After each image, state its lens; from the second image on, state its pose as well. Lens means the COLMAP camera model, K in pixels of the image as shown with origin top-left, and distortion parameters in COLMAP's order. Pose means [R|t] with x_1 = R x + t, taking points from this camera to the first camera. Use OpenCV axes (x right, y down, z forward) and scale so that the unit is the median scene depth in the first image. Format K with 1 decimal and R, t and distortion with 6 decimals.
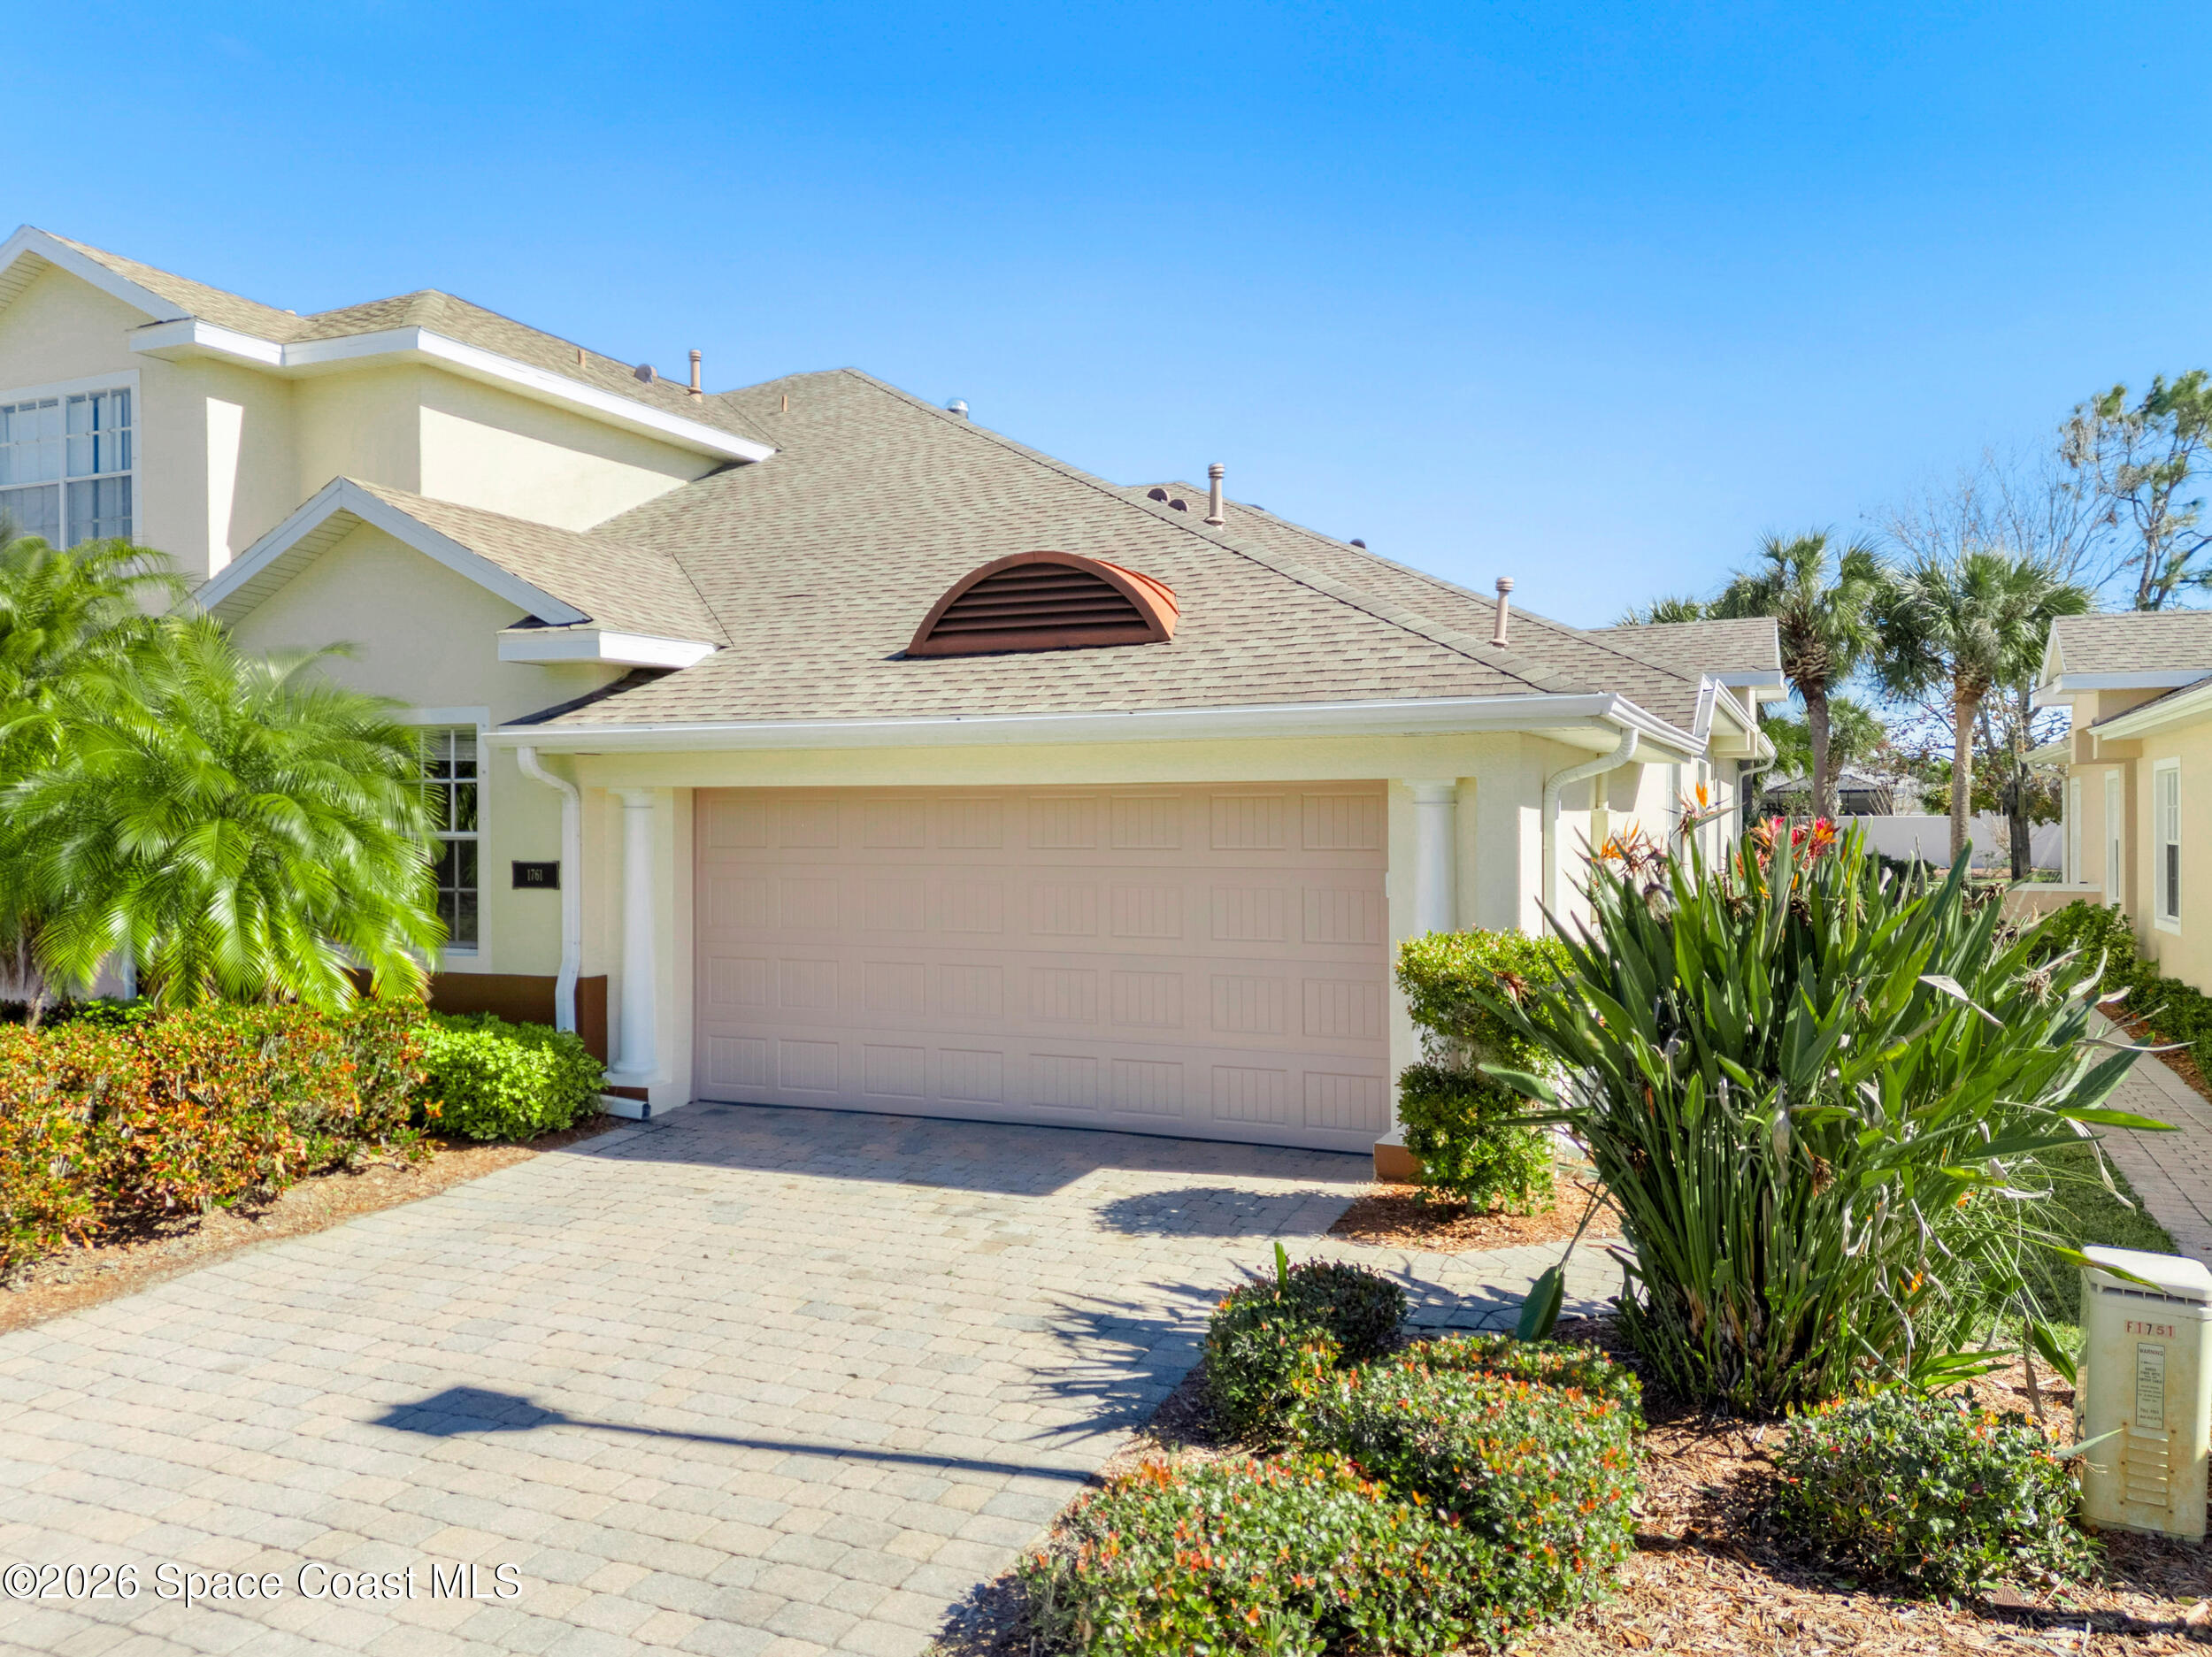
lens RADIAL K [[1631.4, 0, 1100.4], [0, 1631.4, 813.5], [0, 0, 1]] dist [0.082921, -0.067830]
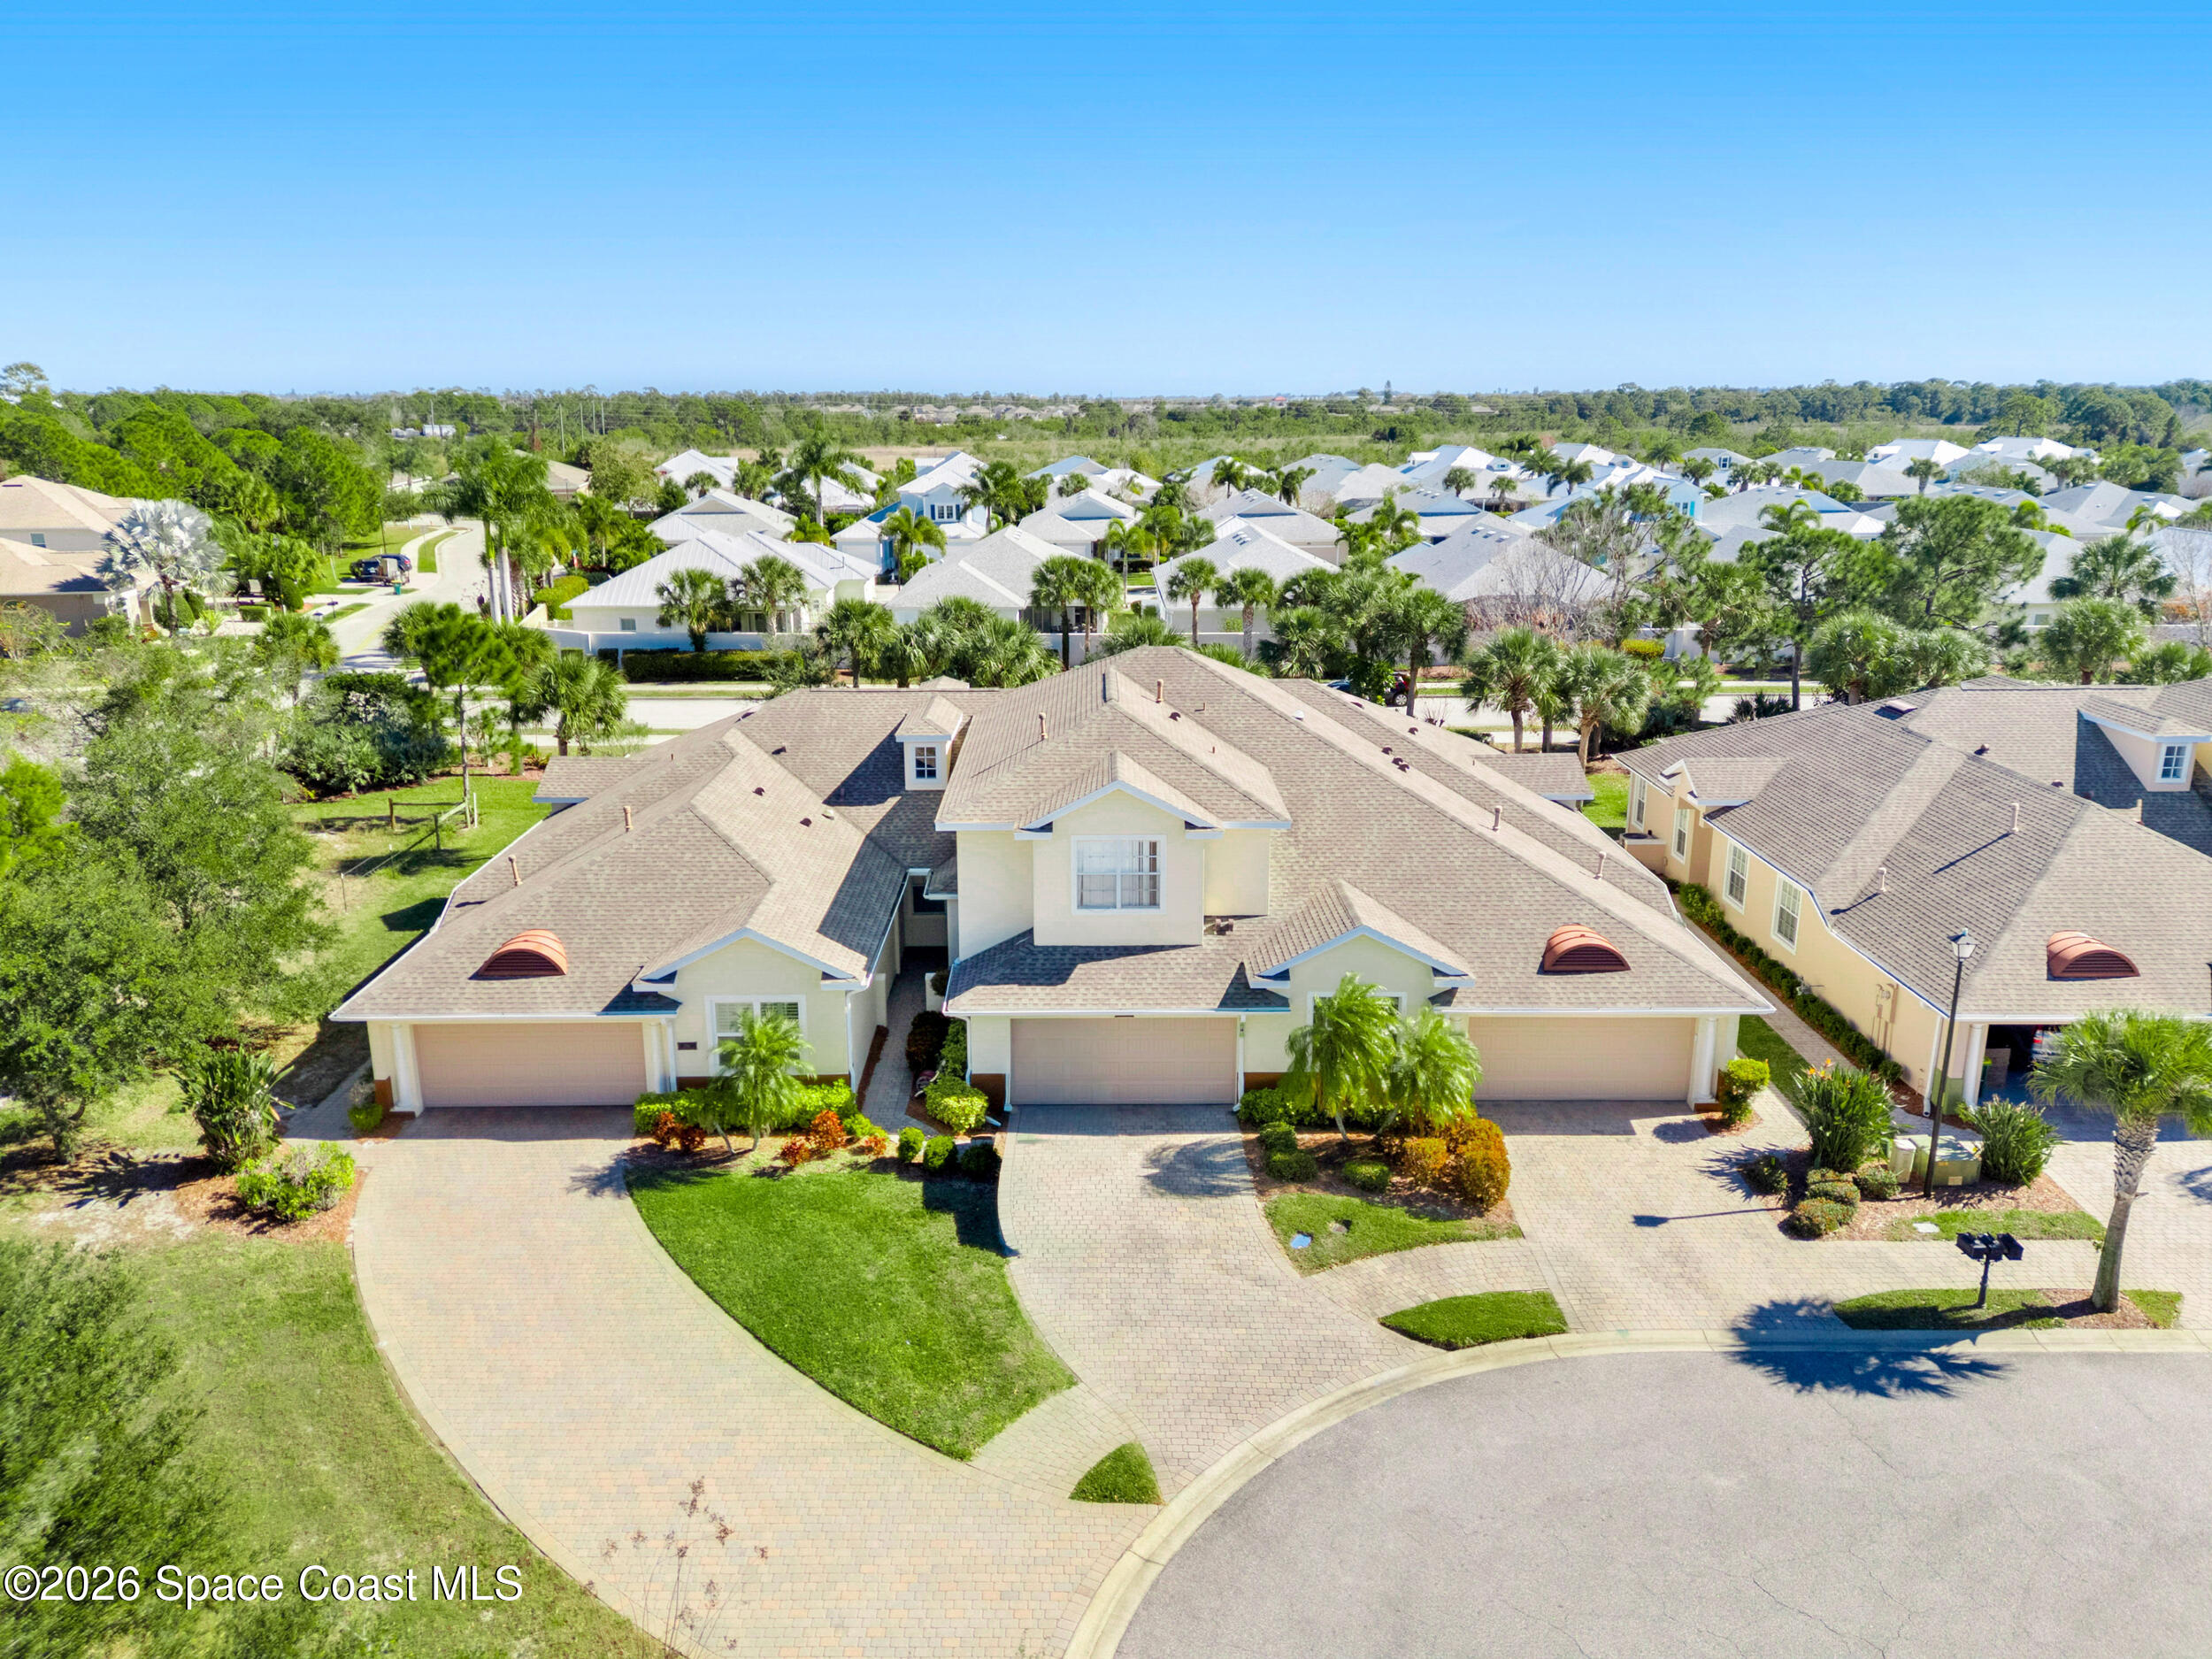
lens RADIAL K [[1631.5, 0, 1100.4], [0, 1631.5, 814.5], [0, 0, 1]] dist [0.082921, -0.067830]
pose [[0.909078, -0.107687, 0.402467, -2.289586], [0.003262, 0.967828, 0.251592, -1.275226], [-0.416612, -0.227404, 0.880183, -1.506162]]
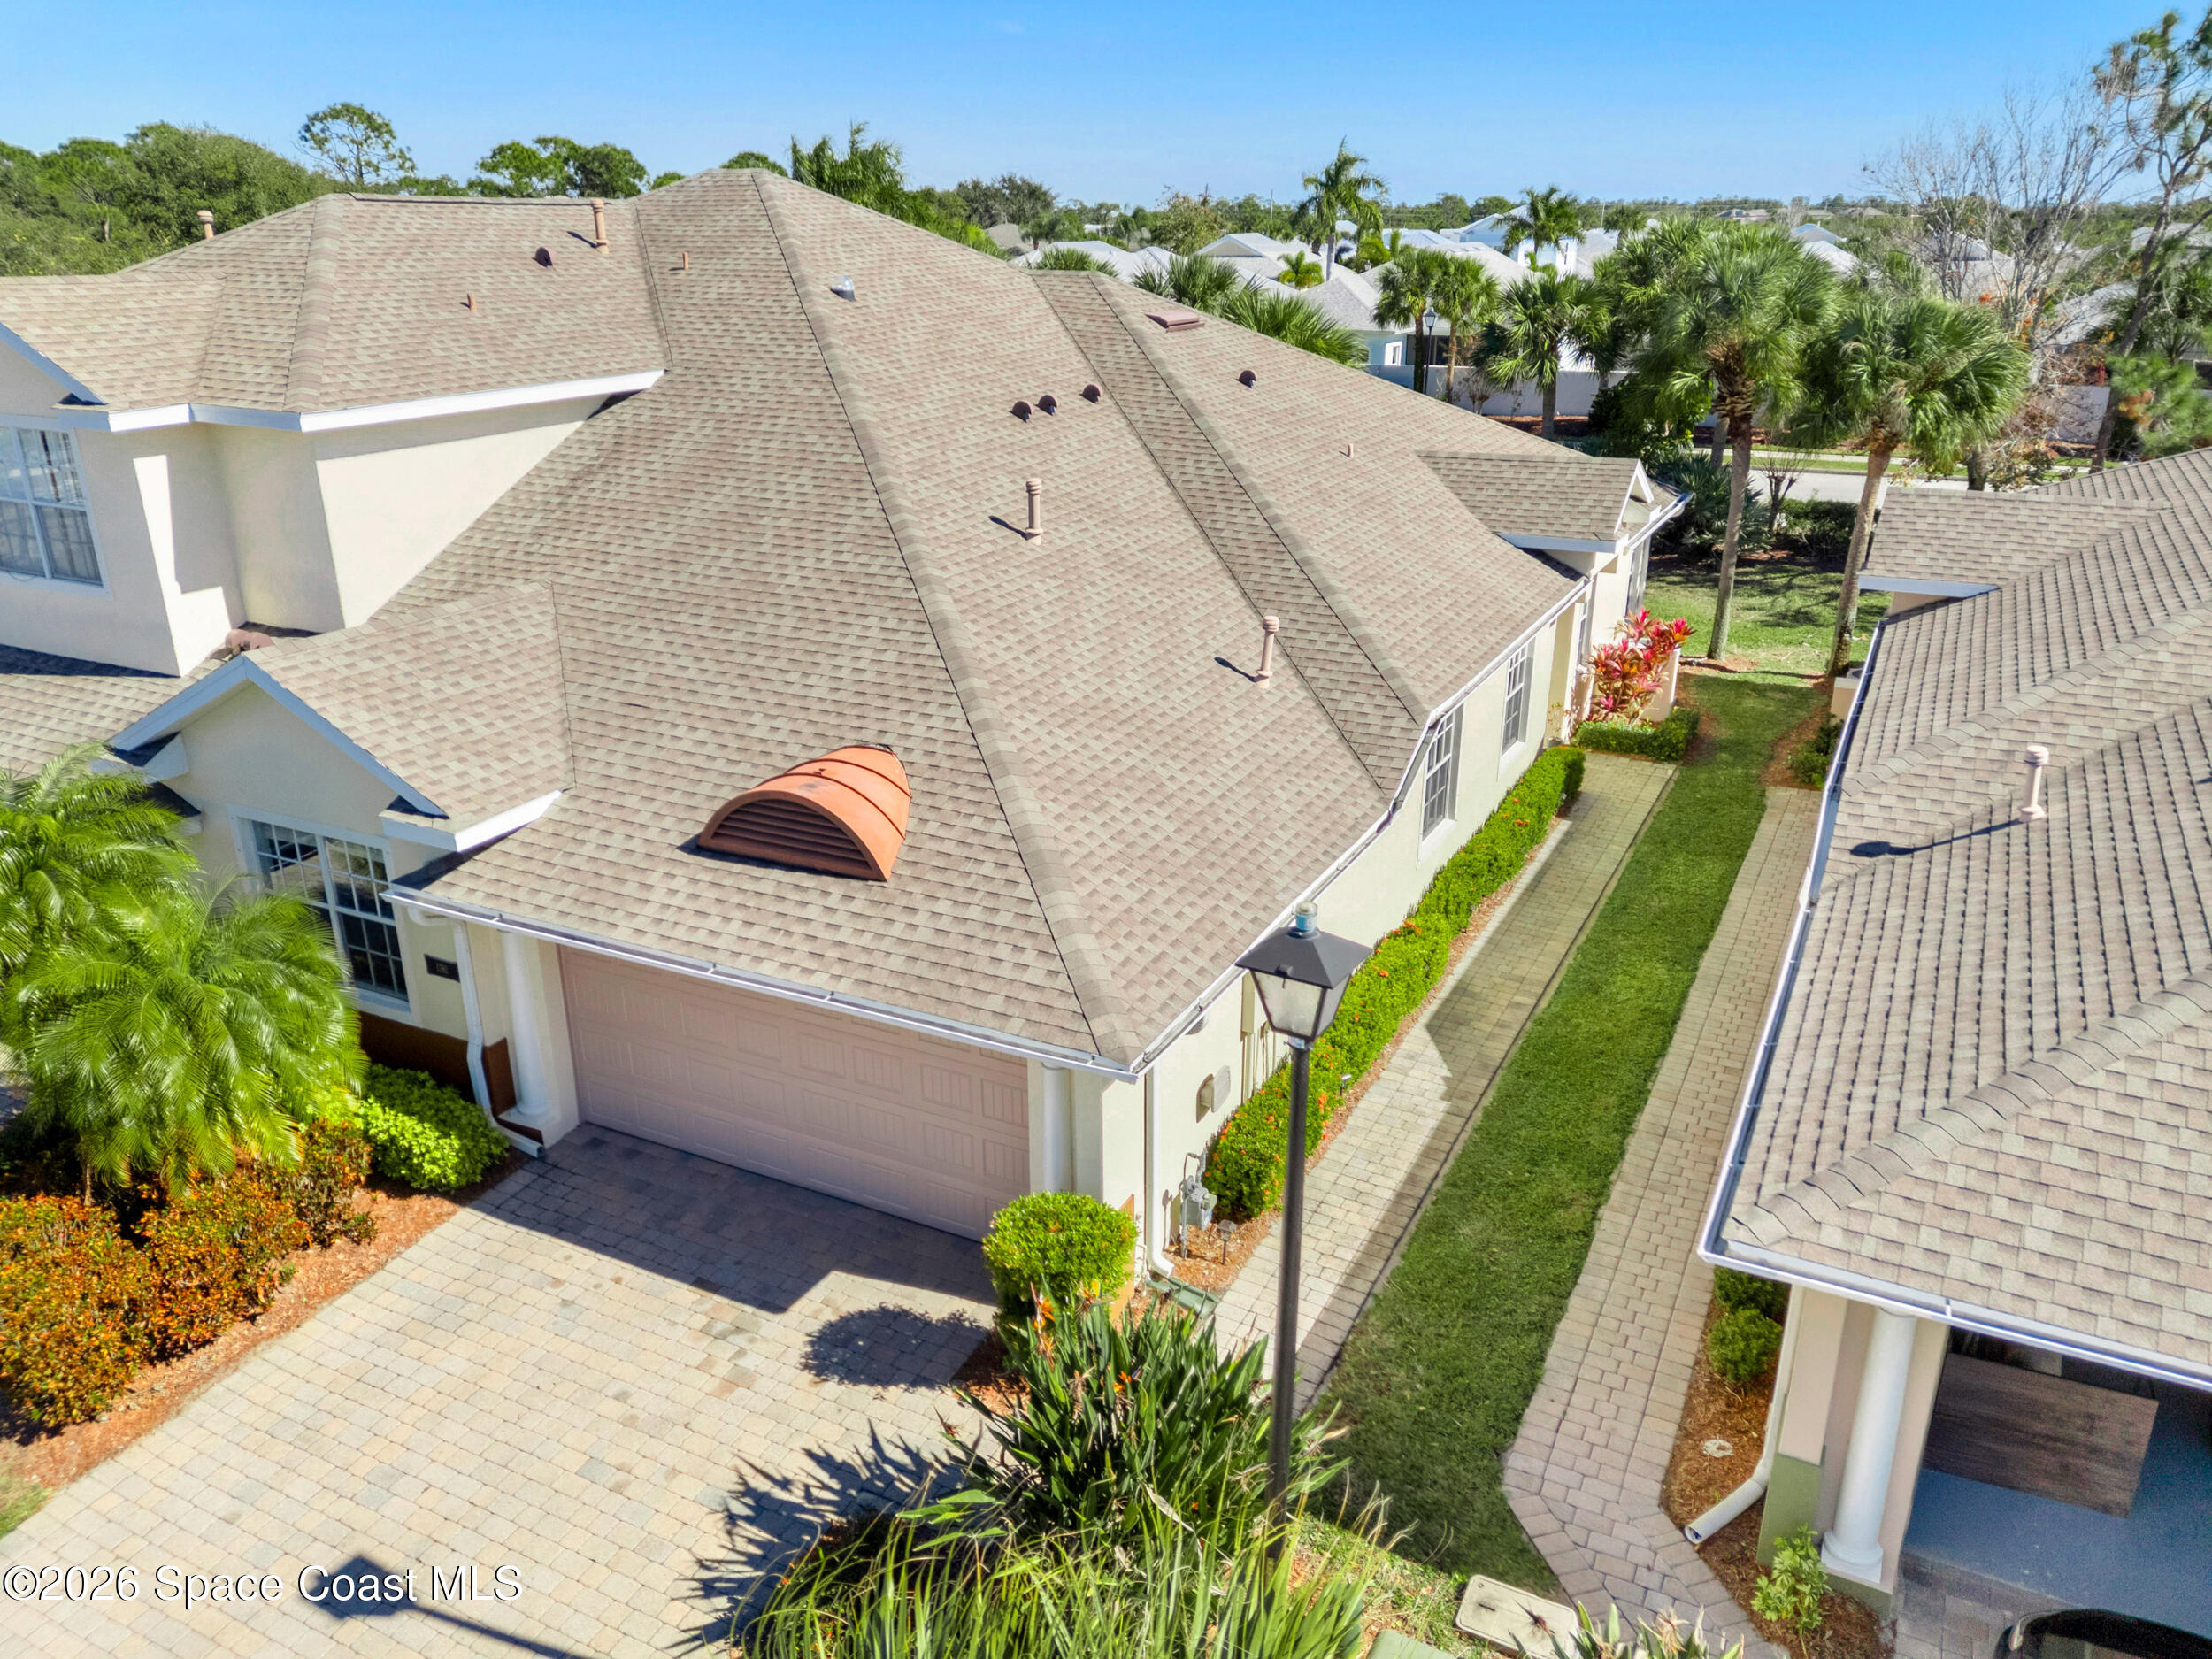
lens RADIAL K [[1631.5, 0, 1100.4], [0, 1631.5, 814.5], [0, 0, 1]] dist [0.082921, -0.067830]
pose [[0.998502, 0.013768, -0.052961, 0.269210], [0.005173, 0.939745, 0.341837, -0.572466], [0.054476, -0.341599, 0.938266, -0.172395]]
